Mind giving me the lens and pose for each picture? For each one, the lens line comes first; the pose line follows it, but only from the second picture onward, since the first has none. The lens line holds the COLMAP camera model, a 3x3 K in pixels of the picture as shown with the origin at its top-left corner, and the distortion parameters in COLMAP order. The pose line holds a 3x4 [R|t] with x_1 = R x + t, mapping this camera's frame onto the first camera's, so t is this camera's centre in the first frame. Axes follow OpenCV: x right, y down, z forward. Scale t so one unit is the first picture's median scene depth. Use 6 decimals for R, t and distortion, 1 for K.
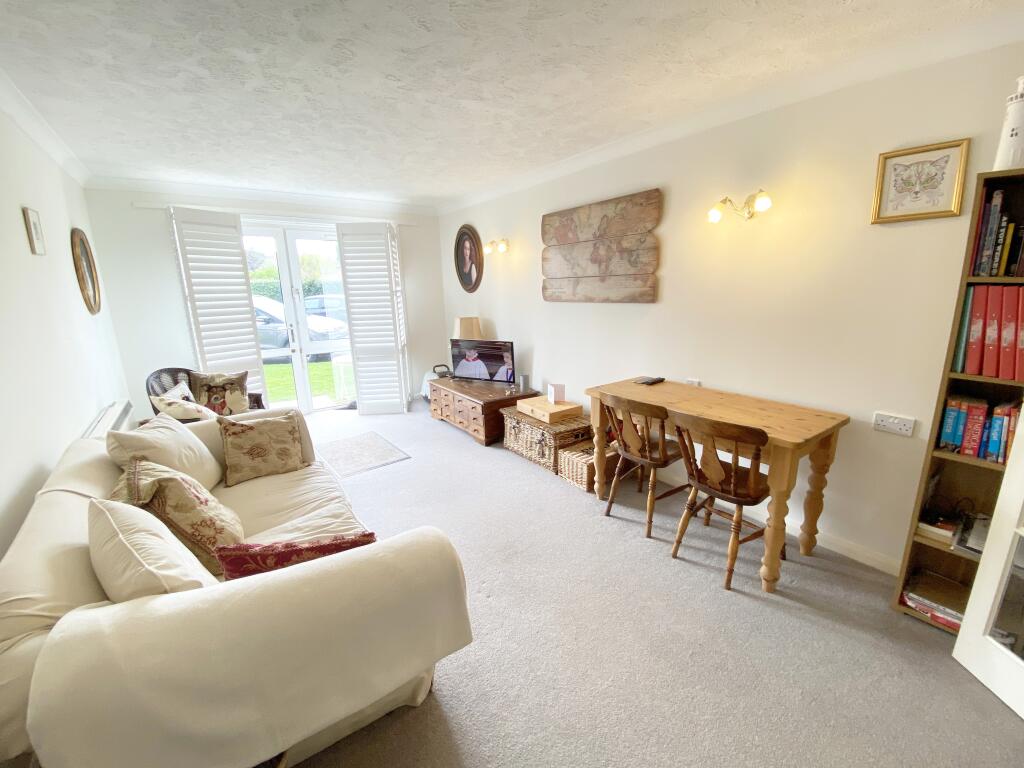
lens RADIAL K [[413.1, 0, 512.0], [0, 413.1, 384.0], [0, 0, 1]] dist [-0.000049, -0.000066]
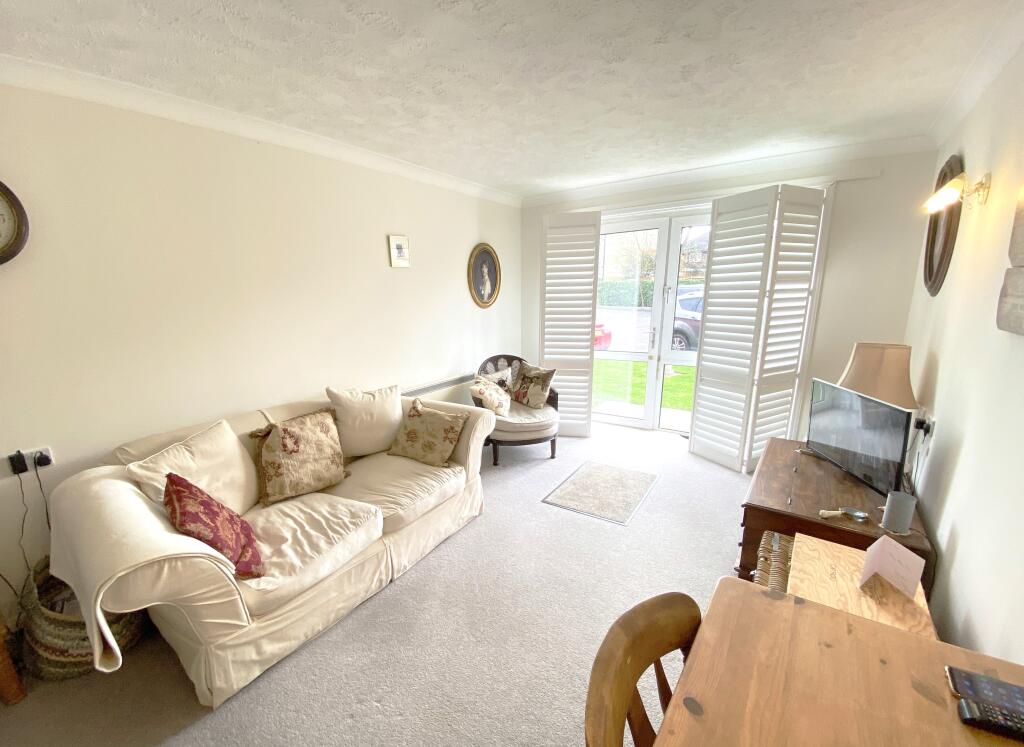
lens RADIAL K [[446.1, 0, 510.2], [0, 446.1, 391.8], [0, 0, 1]] dist [0.021515, -0.000004]
pose [[0.314214, 0.217712, -0.924051, 0.357176], [-0.208668, 0.965384, 0.156495, -0.126104], [0.926136, 0.143647, 0.348767, 0.517805]]
